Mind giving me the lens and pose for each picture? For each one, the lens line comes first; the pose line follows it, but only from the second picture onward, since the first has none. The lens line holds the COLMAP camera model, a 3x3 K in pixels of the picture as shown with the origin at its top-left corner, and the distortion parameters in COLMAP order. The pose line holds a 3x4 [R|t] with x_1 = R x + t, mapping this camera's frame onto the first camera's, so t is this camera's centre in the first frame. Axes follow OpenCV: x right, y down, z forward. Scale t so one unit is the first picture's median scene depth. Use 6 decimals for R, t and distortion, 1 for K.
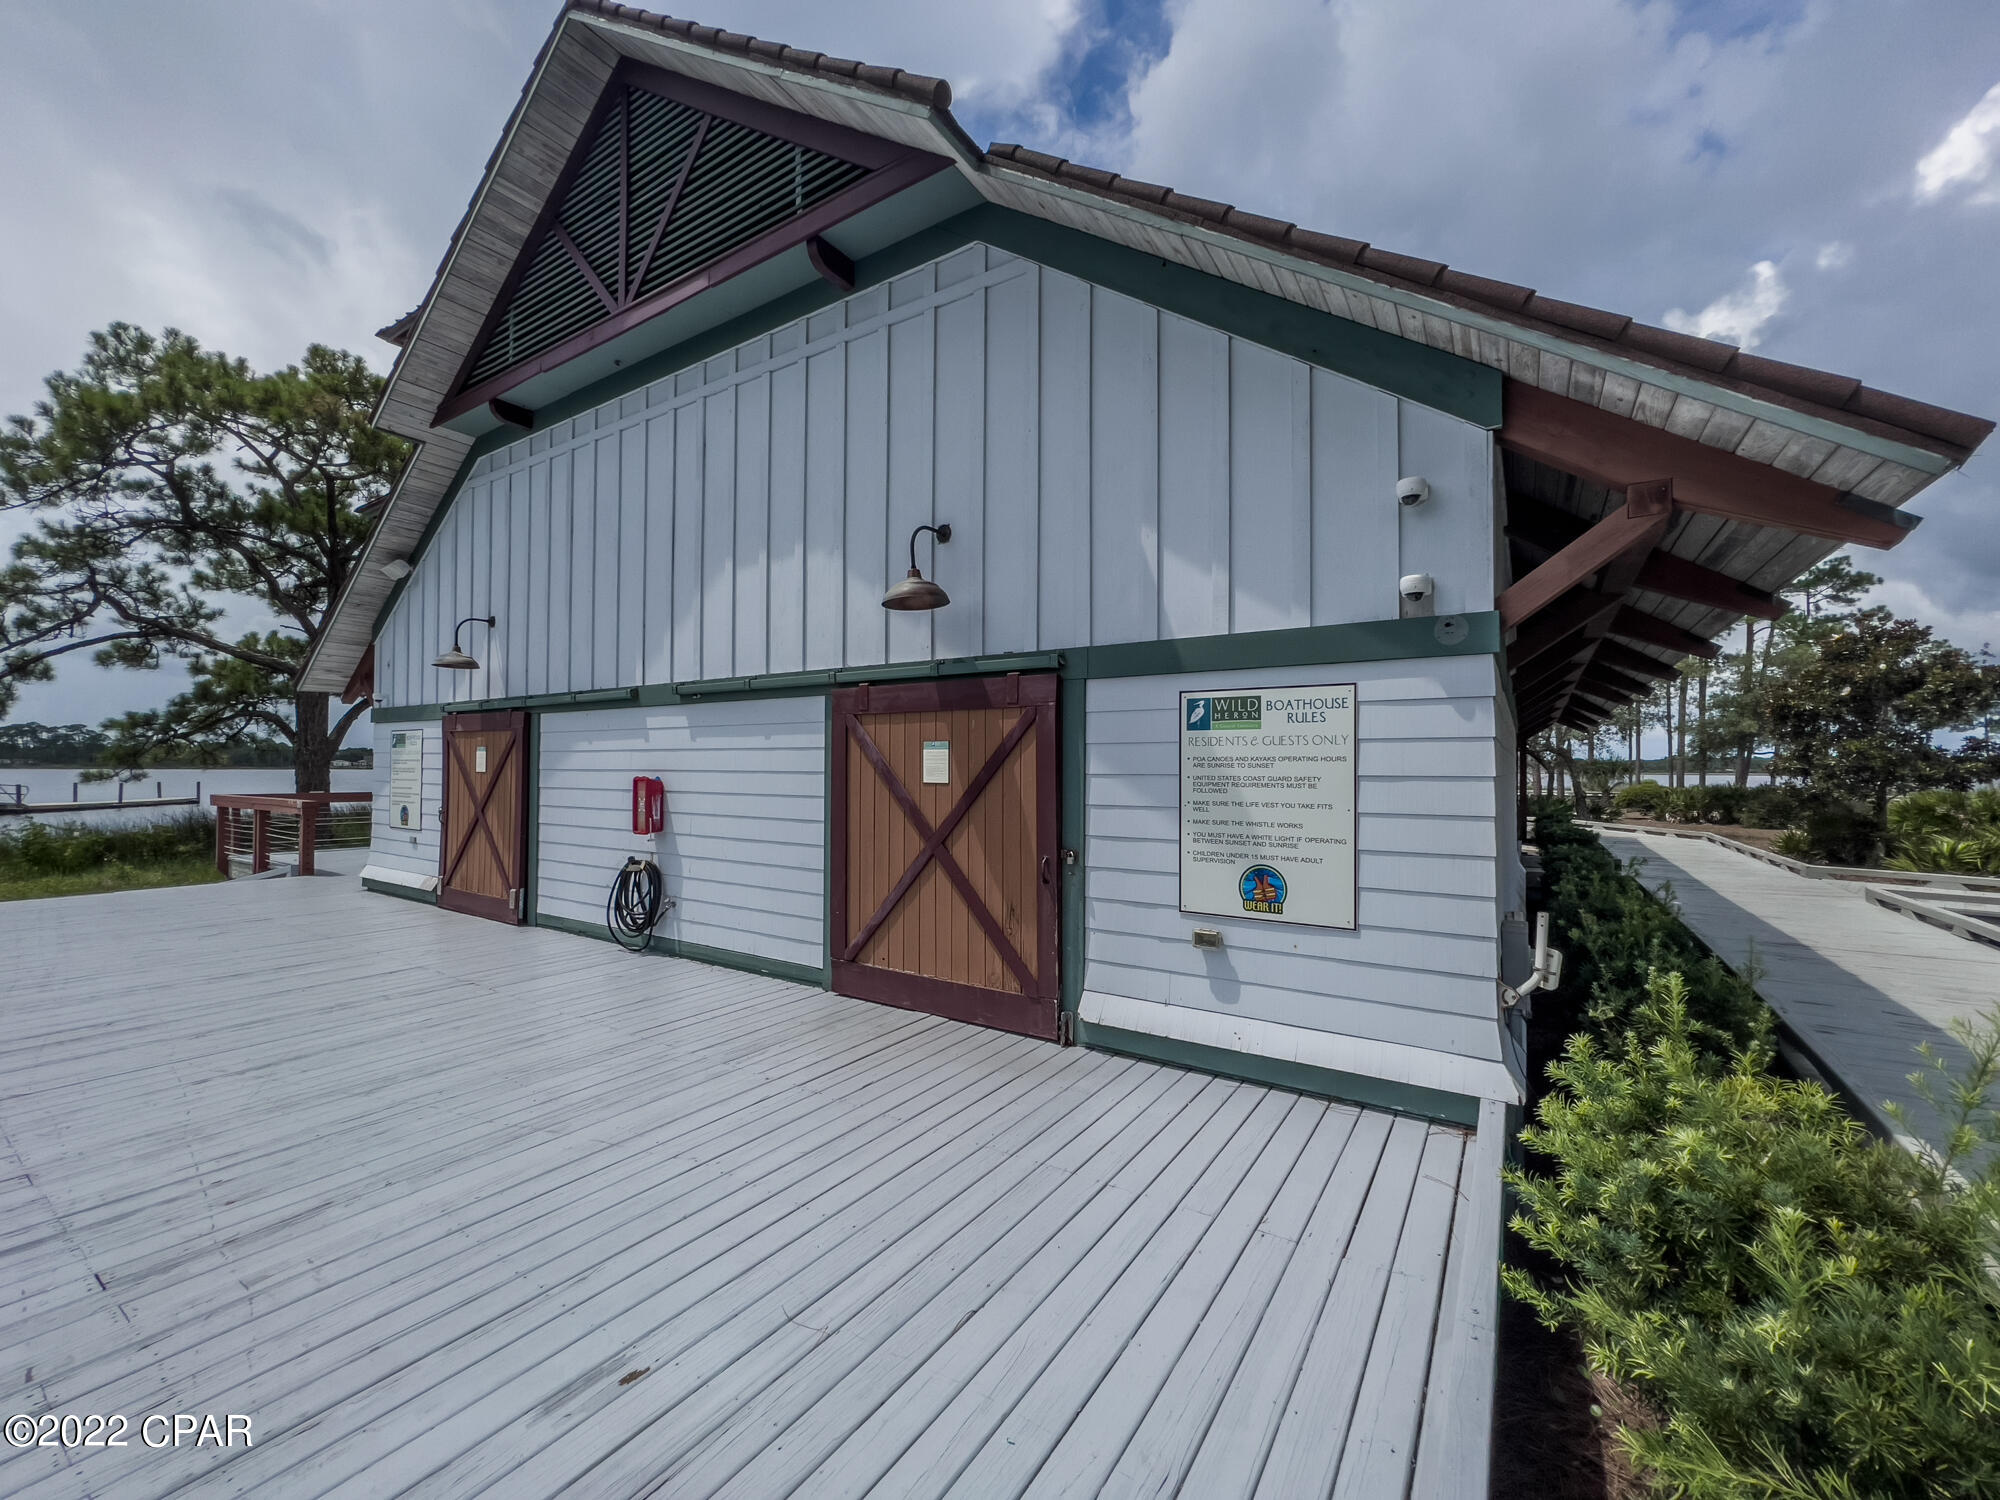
lens RADIAL K [[804.6, 0, 1005.7], [0, 804.6, 753.4], [0, 0, 1]] dist [0.000756, -0.000134]
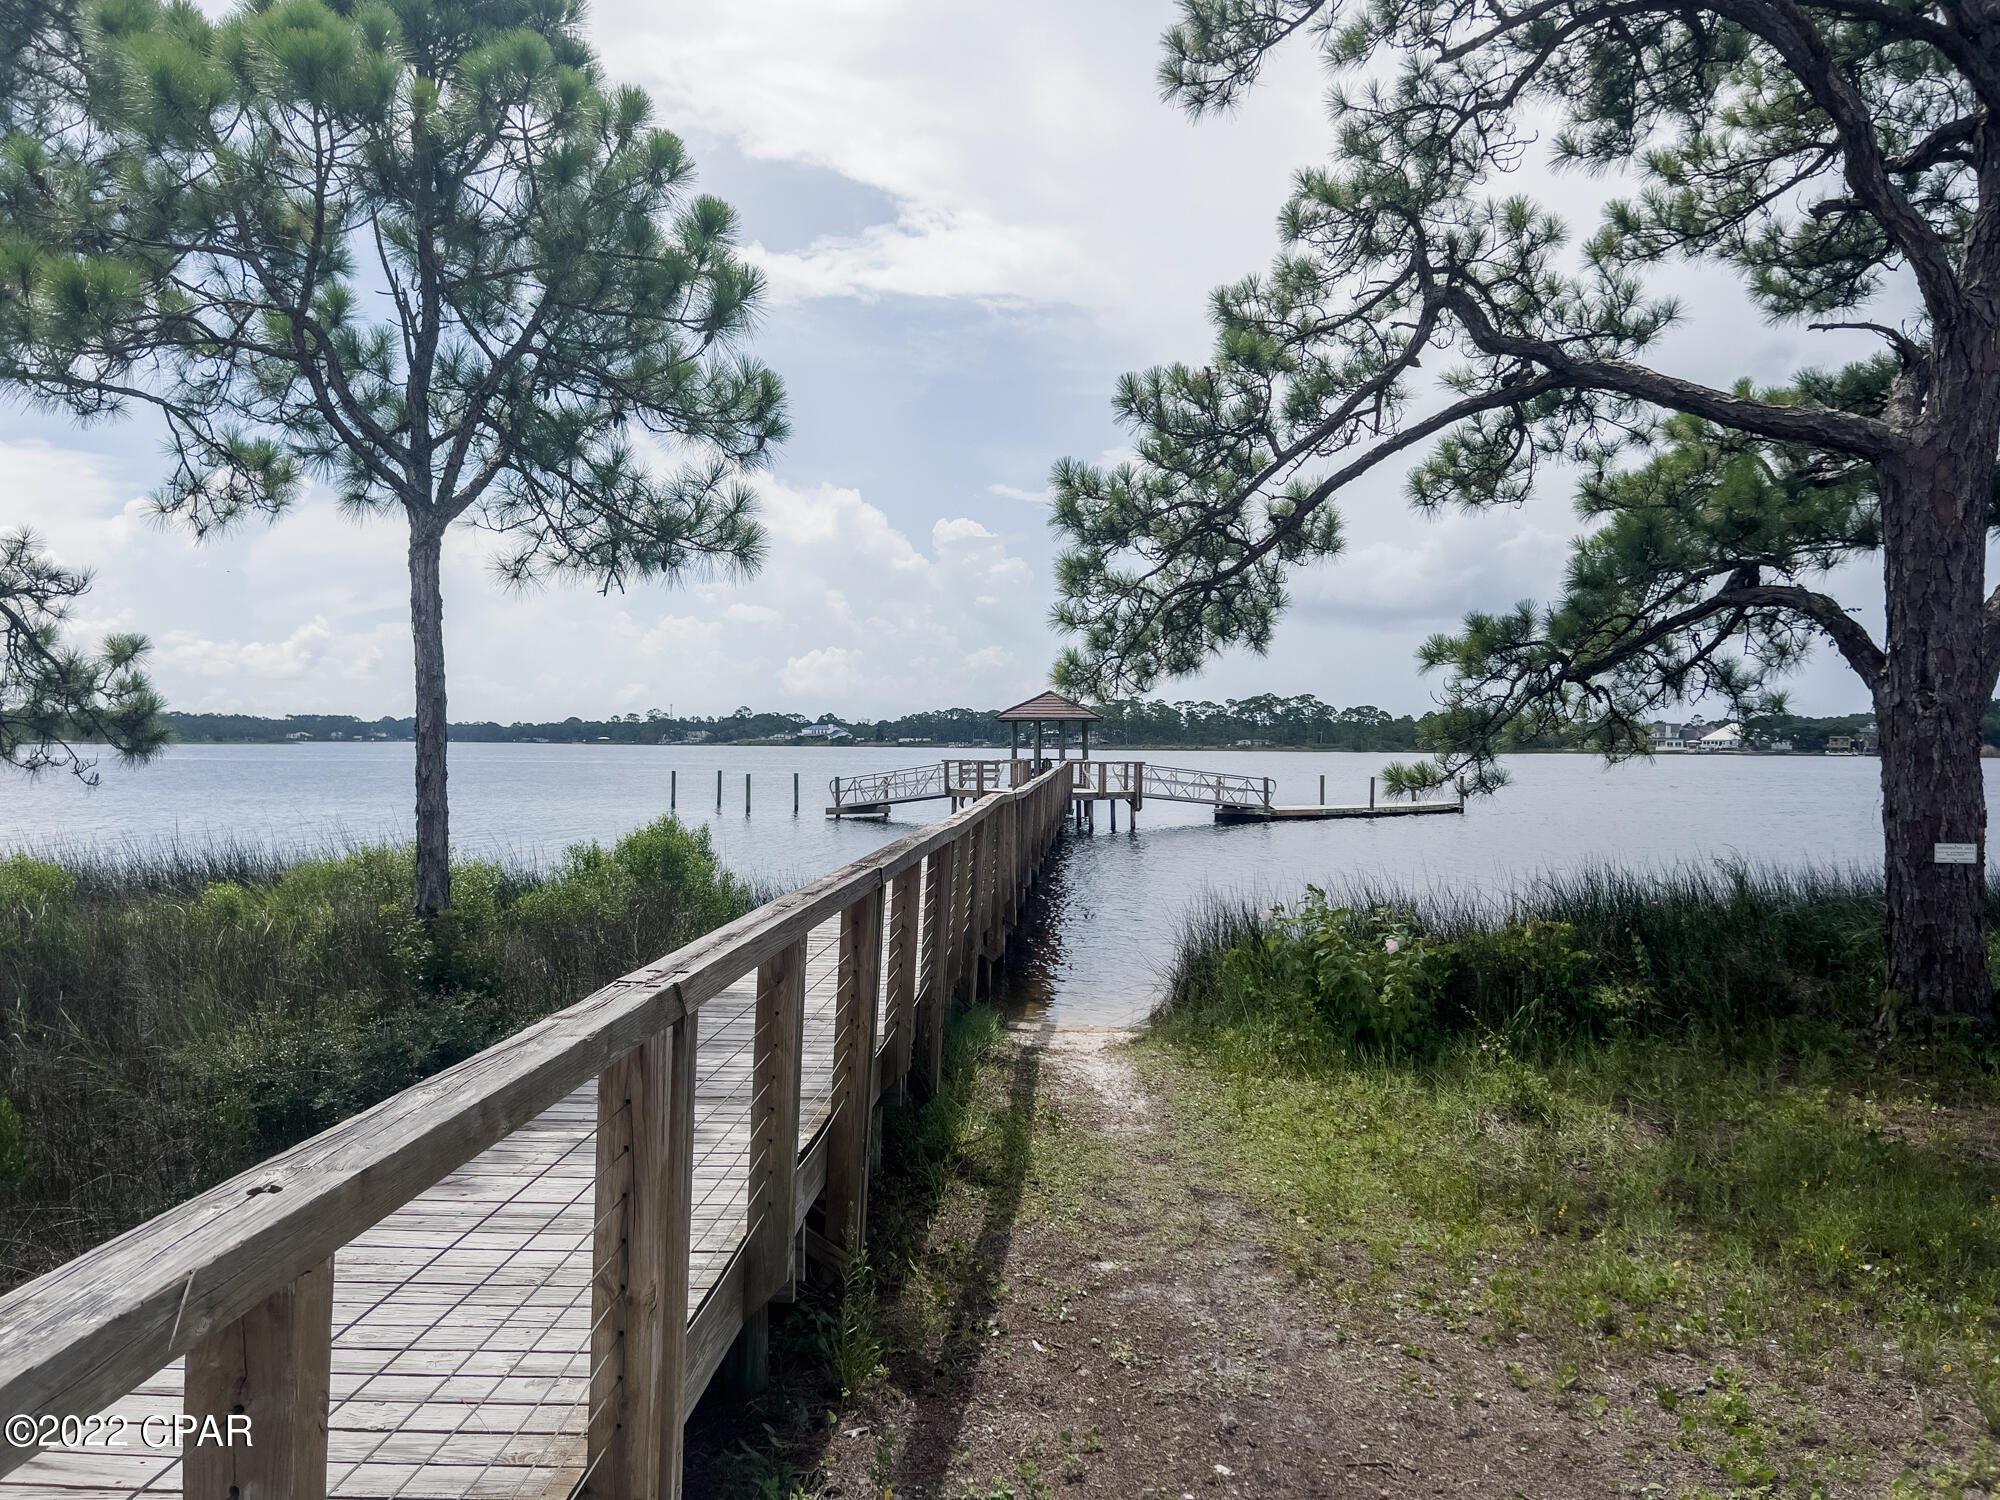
lens RADIAL K [[1509.7, 0, 986.4], [0, 1509.7, 742.7], [0, 0, 1]] dist [0.070777, -0.080853]
pose [[0.485934, 0.000504, -0.873996, -0.566283], [0.008317, 0.999952, 0.005201, 0.003412], [0.873956, -0.009797, 0.485906, 0.441075]]
